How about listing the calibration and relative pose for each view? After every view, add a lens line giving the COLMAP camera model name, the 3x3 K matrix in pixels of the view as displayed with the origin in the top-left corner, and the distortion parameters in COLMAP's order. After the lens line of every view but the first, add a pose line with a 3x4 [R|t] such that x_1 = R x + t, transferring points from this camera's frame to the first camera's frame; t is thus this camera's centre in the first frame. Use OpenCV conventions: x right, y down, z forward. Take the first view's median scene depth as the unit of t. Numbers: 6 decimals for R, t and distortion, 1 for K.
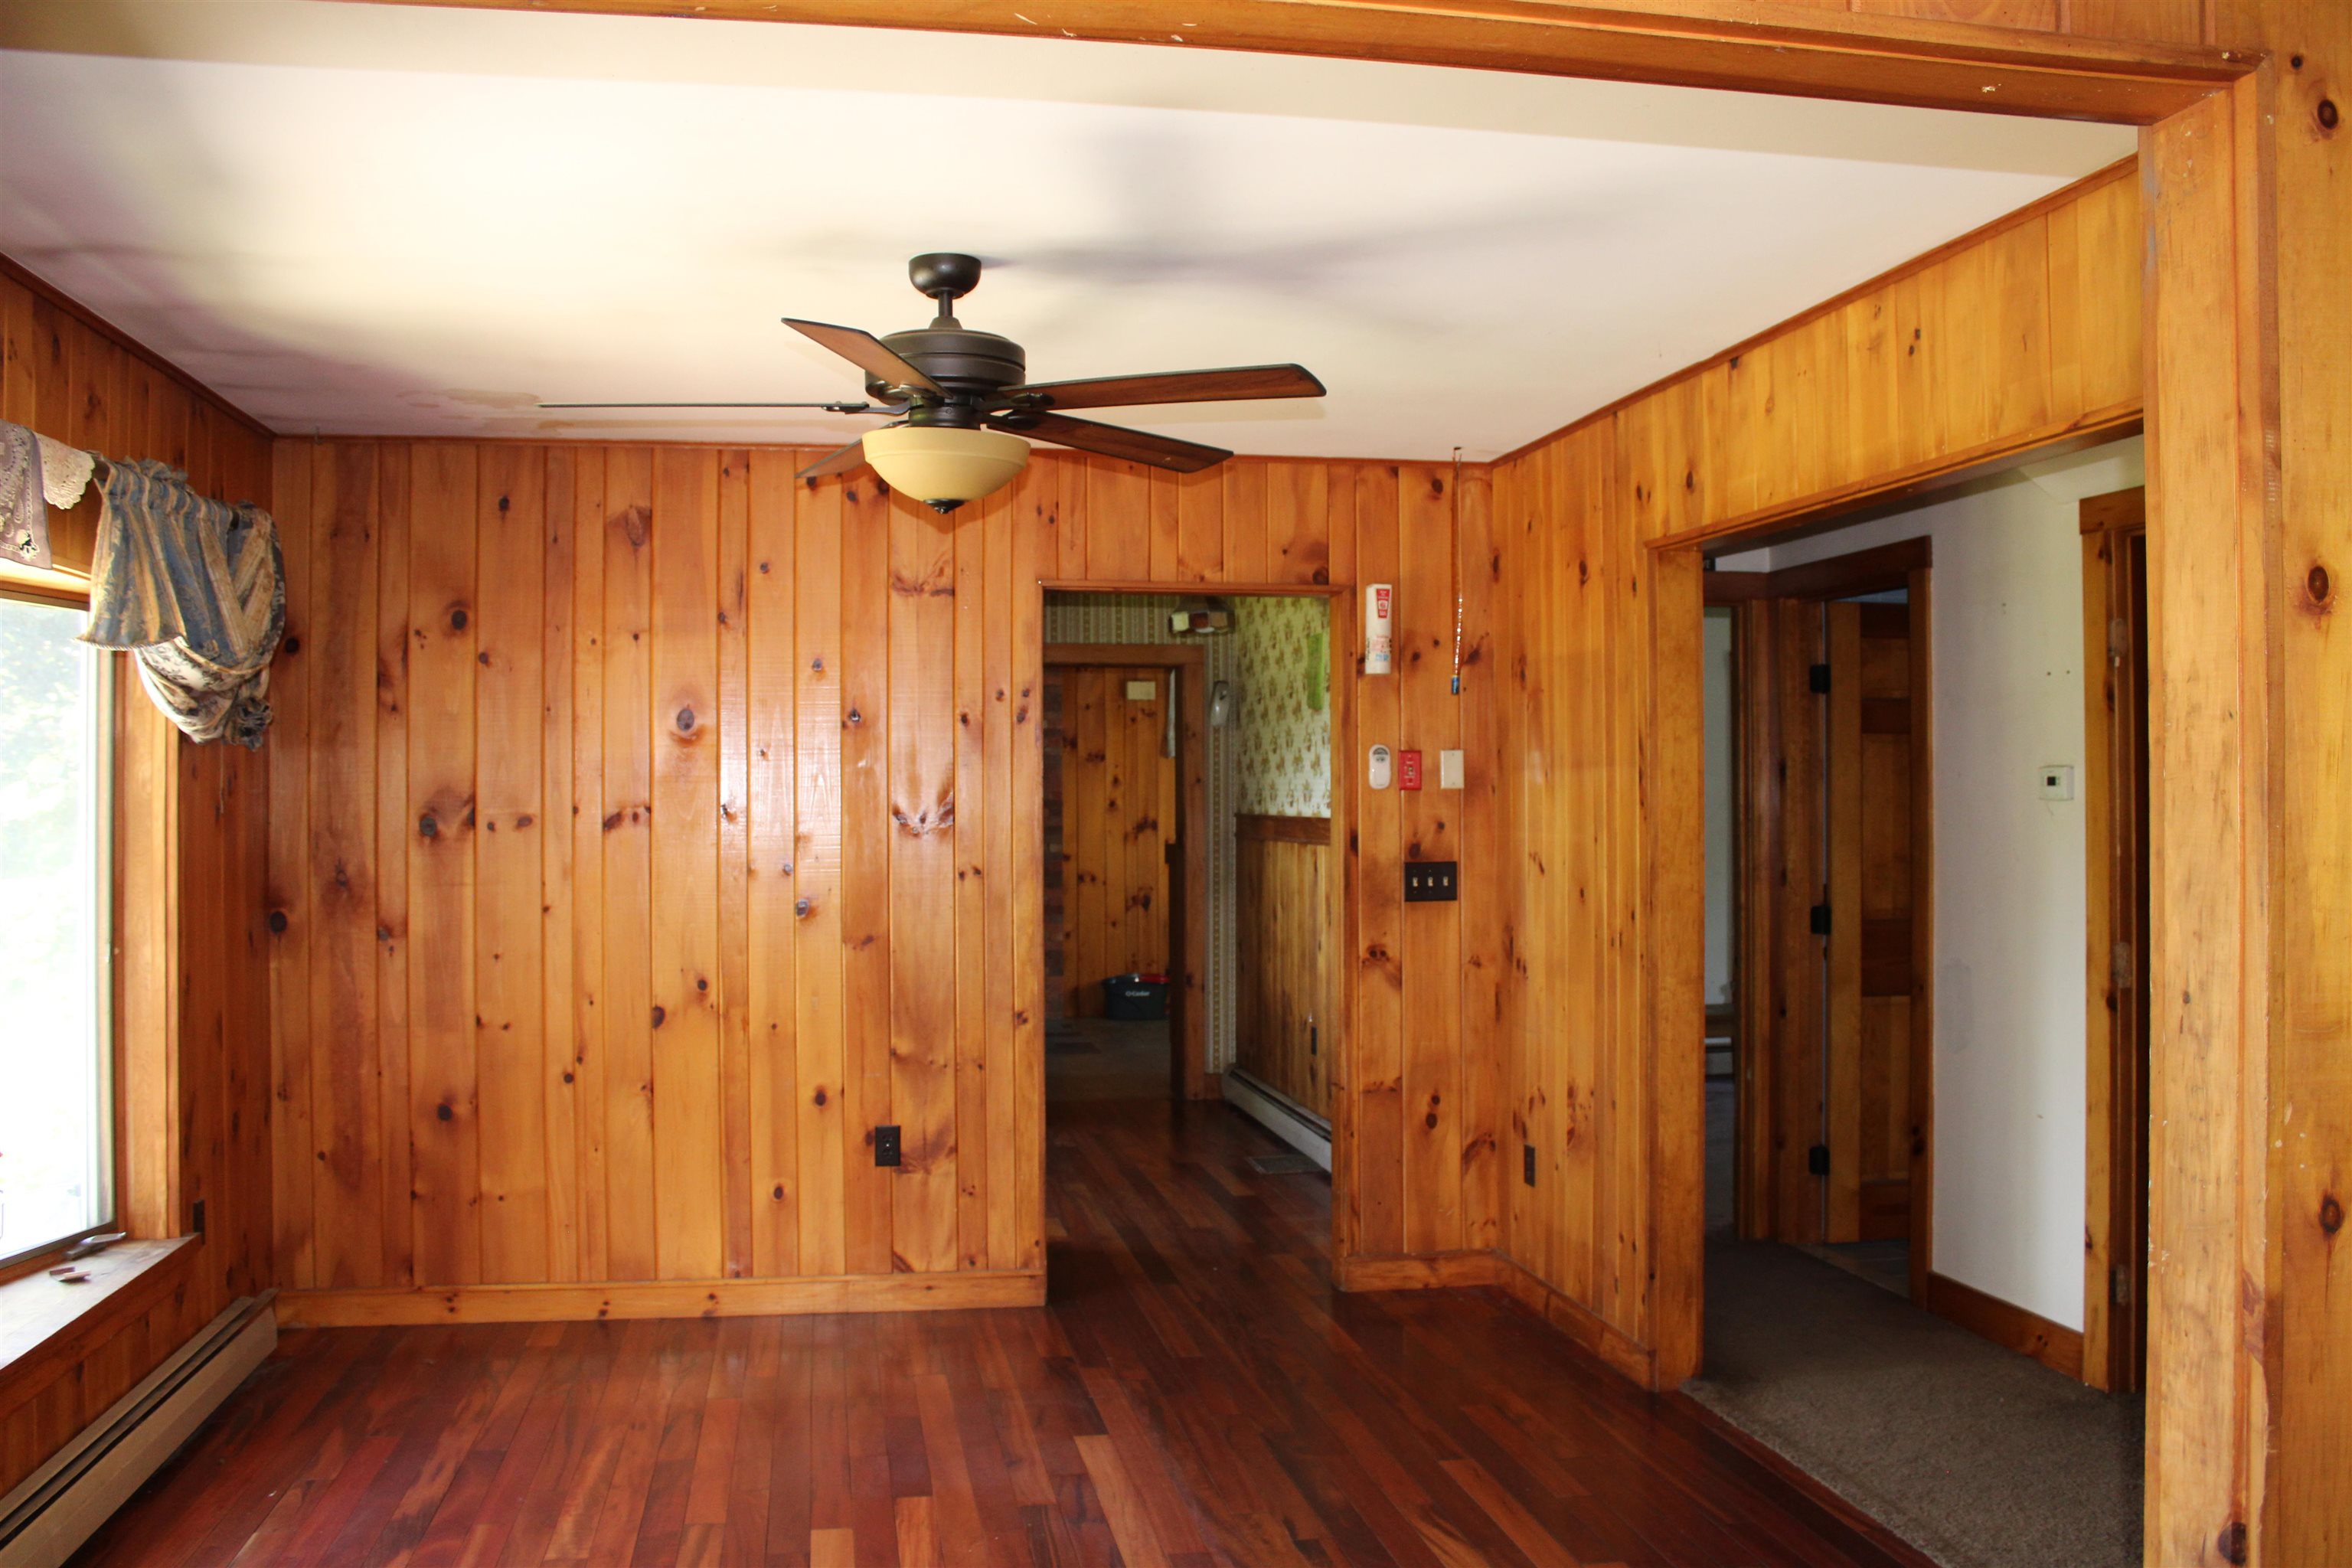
lens RADIAL K [[1949.2, 0, 1174.0], [0, 1949.2, 794.4], [0, 0, 1]] dist [-0.162732, 0.138026]
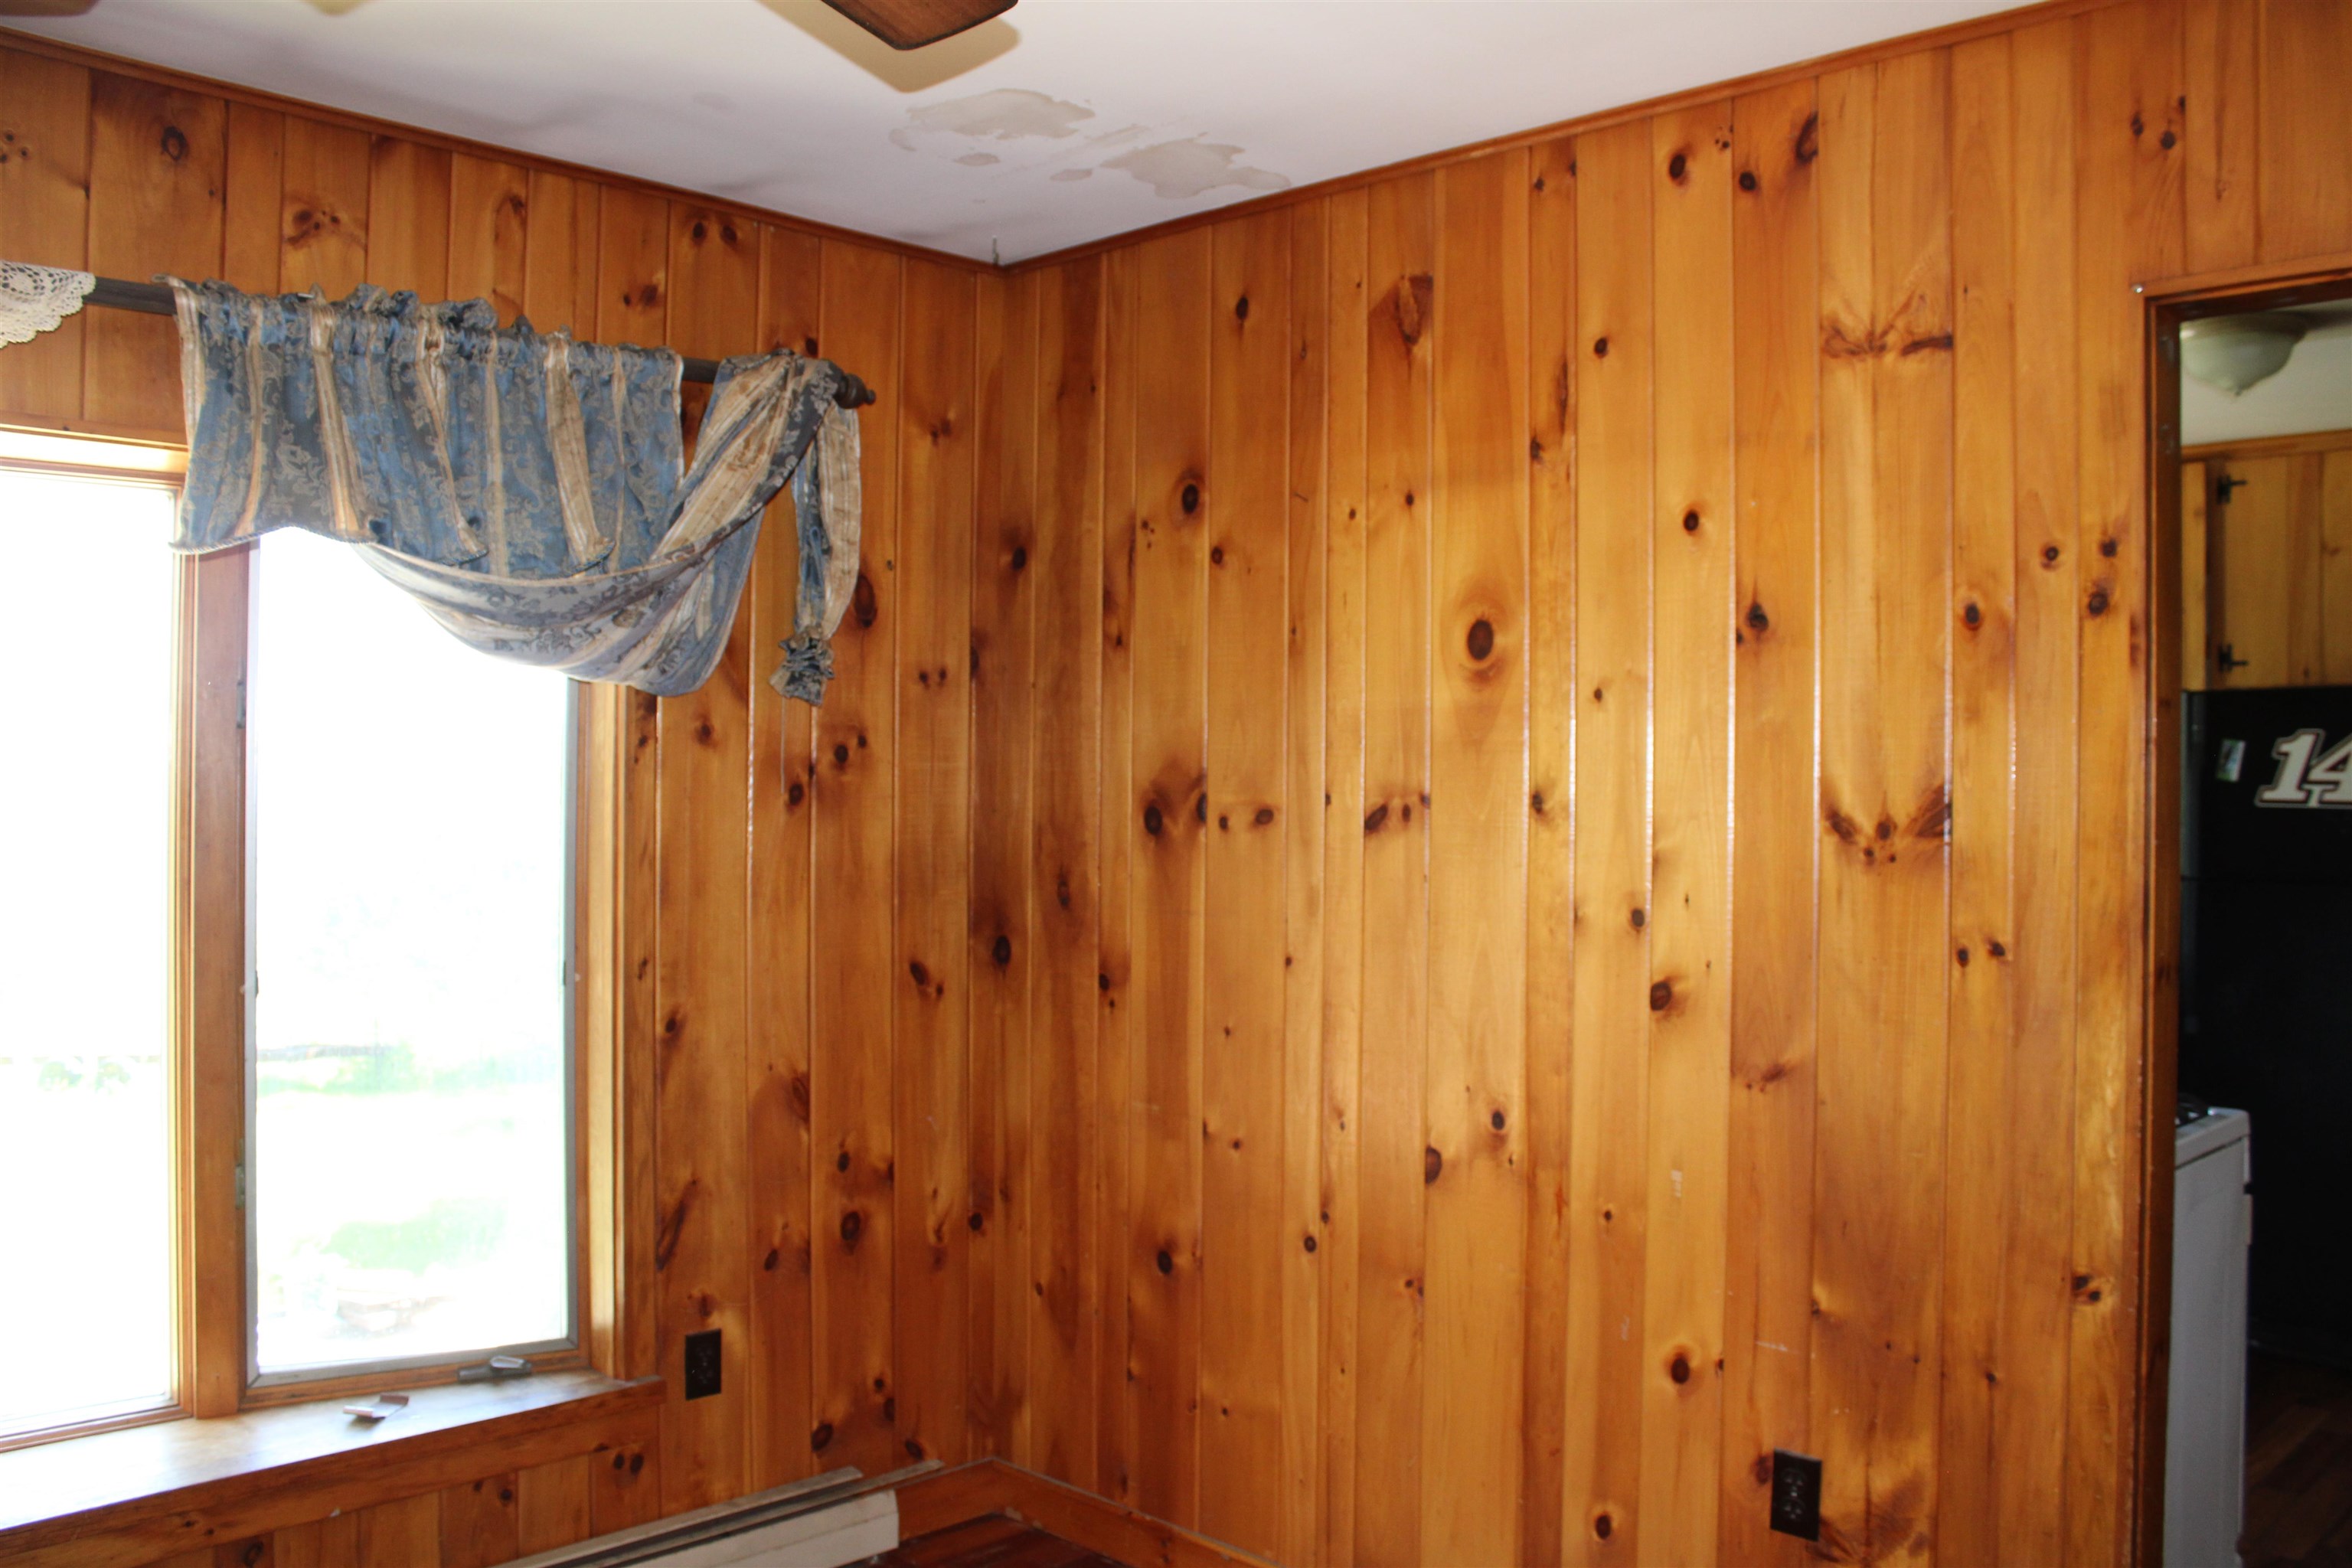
lens RADIAL K [[1949.2, 0, 1184.1], [0, 1949.2, 780.0], [0, 0, 1]] dist [-0.162732, 0.138026]
pose [[0.587299, 0.008648, -0.809324, 0.148213], [-0.009904, 0.999945, 0.003498, 0.000603], [0.809309, 0.005961, 0.587352, 0.601130]]
